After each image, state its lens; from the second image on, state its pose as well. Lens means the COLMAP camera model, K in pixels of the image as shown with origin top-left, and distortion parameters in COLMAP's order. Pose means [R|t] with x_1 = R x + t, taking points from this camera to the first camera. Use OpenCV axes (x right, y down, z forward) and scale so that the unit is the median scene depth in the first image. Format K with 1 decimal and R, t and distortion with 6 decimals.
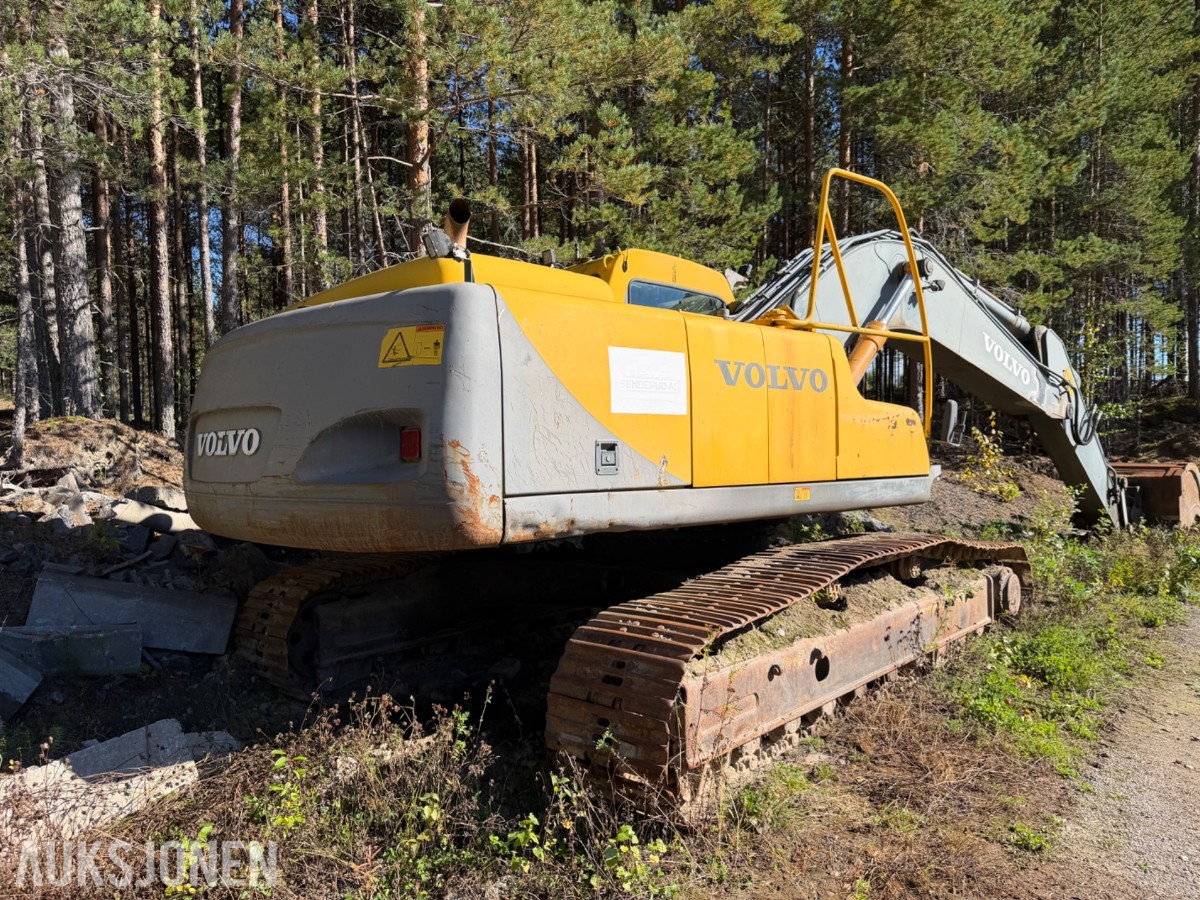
lens RADIAL K [[884.8, 0, 600.0], [0, 884.8, 450.0], [0, 0, 1]] dist [0.006860, 0.006045]
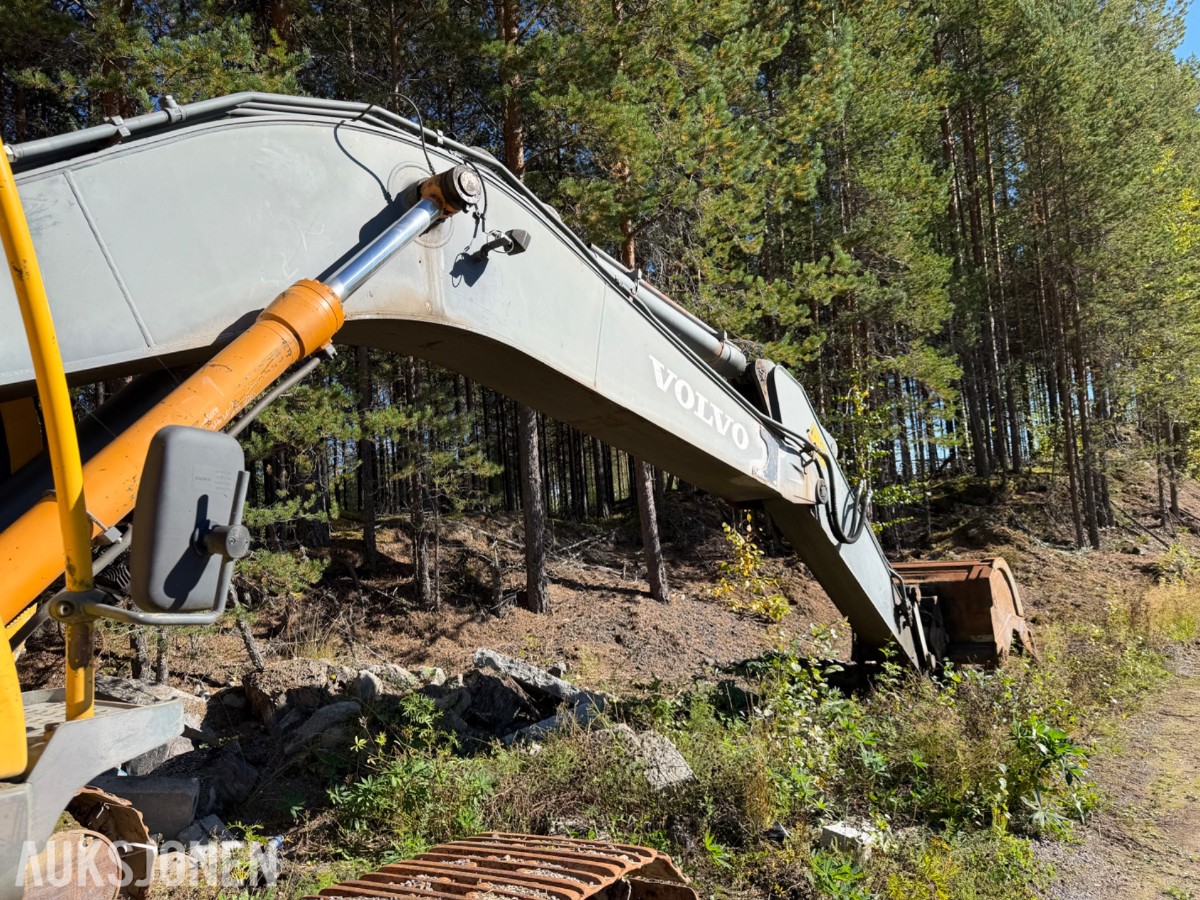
lens RADIAL K [[835.6, 0, 600.0], [0, 835.6, 450.0], [0, 0, 1]] dist [0.087634, -0.090411]
pose [[0.983570, -0.040427, 0.175945, 0.236560], [0.062789, 0.990363, -0.123446, -0.007795], [-0.169259, 0.132465, 0.976629, 0.382425]]
